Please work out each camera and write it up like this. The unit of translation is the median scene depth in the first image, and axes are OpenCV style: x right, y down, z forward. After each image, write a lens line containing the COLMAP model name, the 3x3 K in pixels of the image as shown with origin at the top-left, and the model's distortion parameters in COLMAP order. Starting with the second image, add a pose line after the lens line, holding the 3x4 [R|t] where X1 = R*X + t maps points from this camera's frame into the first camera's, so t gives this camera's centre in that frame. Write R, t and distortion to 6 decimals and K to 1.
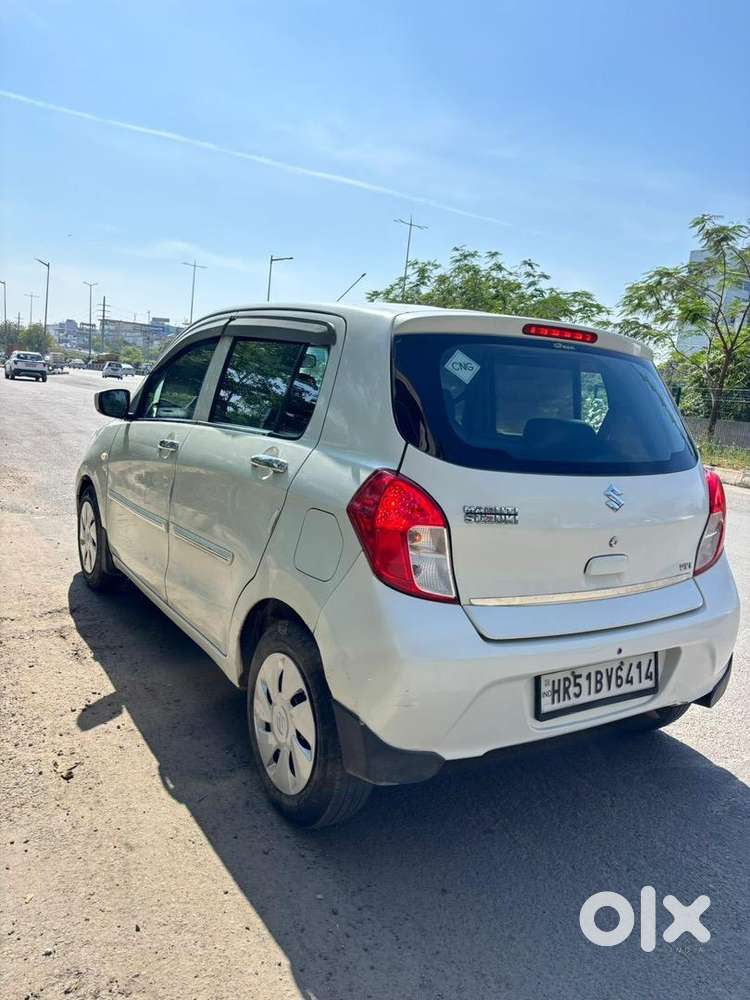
lens RADIAL K [[706.0, 0, 380.8], [0, 706.0, 488.7], [0, 0, 1]] dist [0.002126, -0.000988]
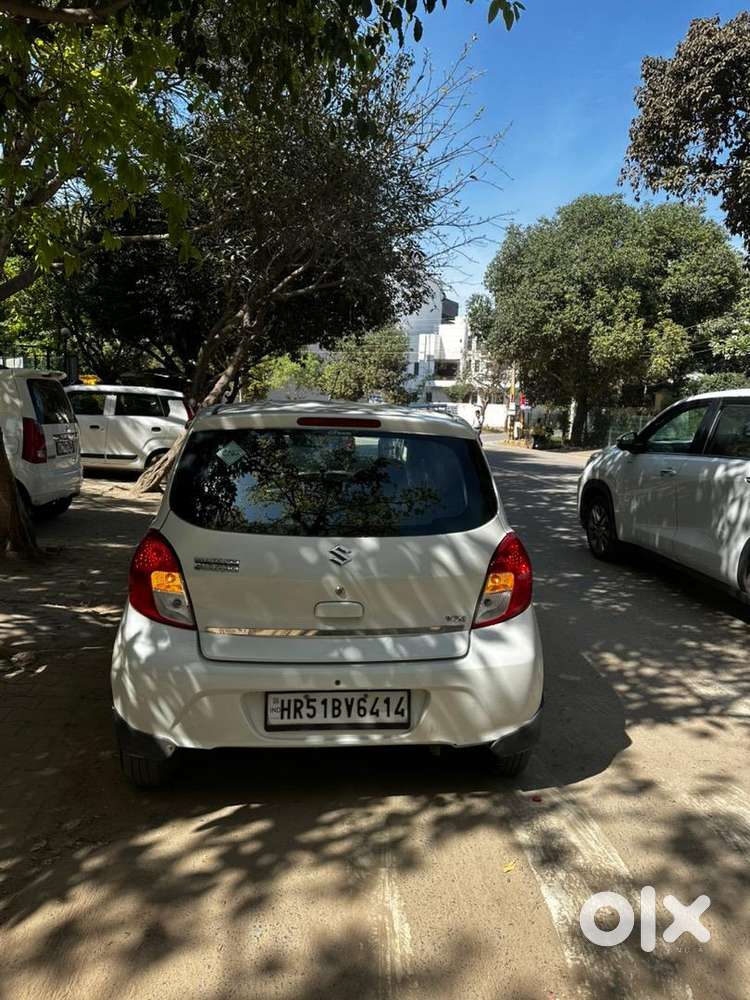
lens RADIAL K [[694.5, 0, 378.9], [0, 694.5, 476.6], [0, 0, 1]] dist [0.041511, -0.045638]
pose [[0.899975, -0.016662, -0.435622, 0.917060], [-0.017963, 0.997003, -0.075244, -0.032843], [0.435571, 0.075543, 0.896979, -0.066714]]
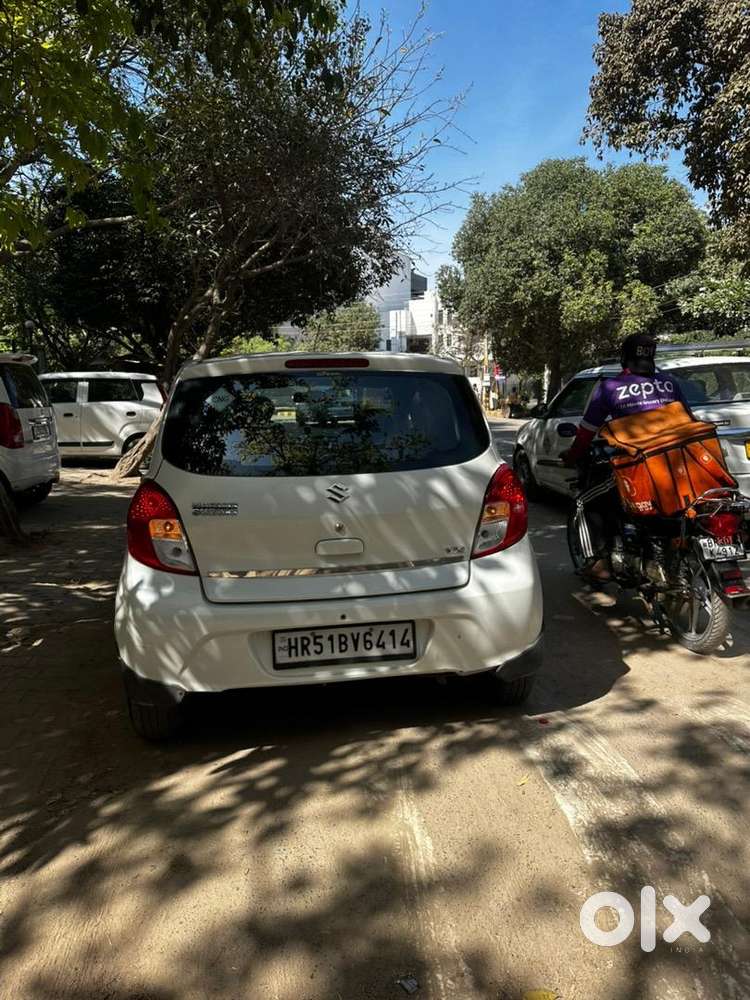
lens RADIAL K [[694.0, 0, 378.1], [0, 694.0, 472.4], [0, 0, 1]] dist [0.058067, -0.077900]
pose [[0.910206, -0.059677, -0.409833, 0.891369], [0.042172, 0.997776, -0.051627, 0.044630], [0.412003, 0.029708, 0.910698, -0.079061]]
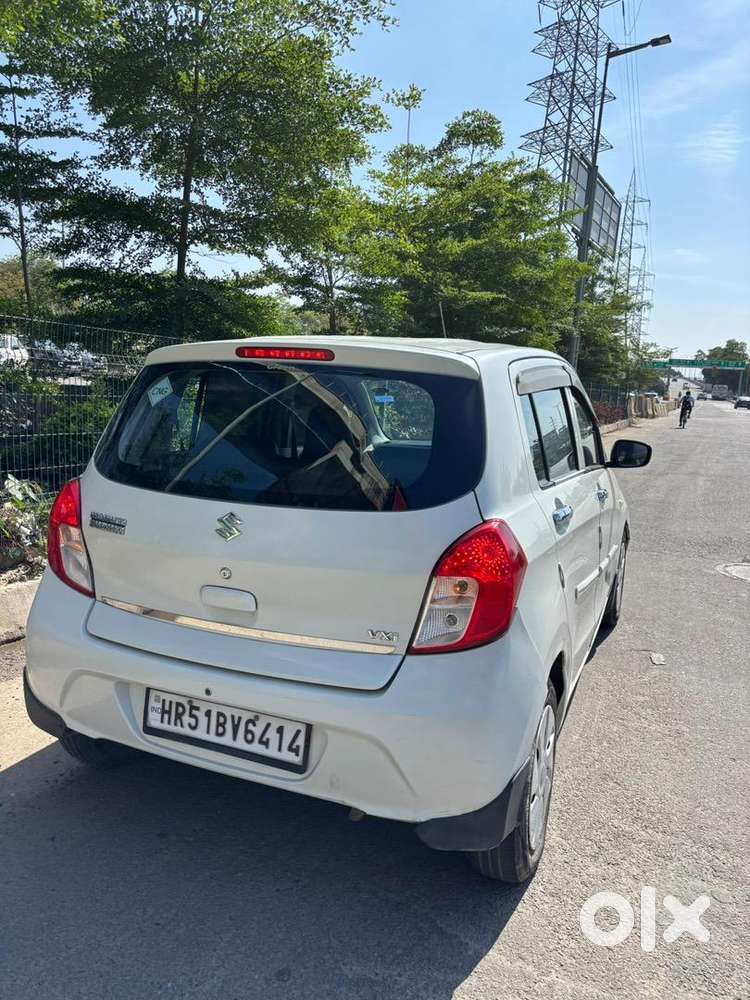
lens RADIAL K [[706.0, 0, 380.8], [0, 706.0, 488.7], [0, 0, 1]] dist [0.002126, -0.000988]
pose [[0.598564, 0.050715, -0.799468, 1.176607], [-0.103569, 0.994517, -0.014455, -0.041509], [0.794352, 0.091453, 0.600535, 0.596765]]
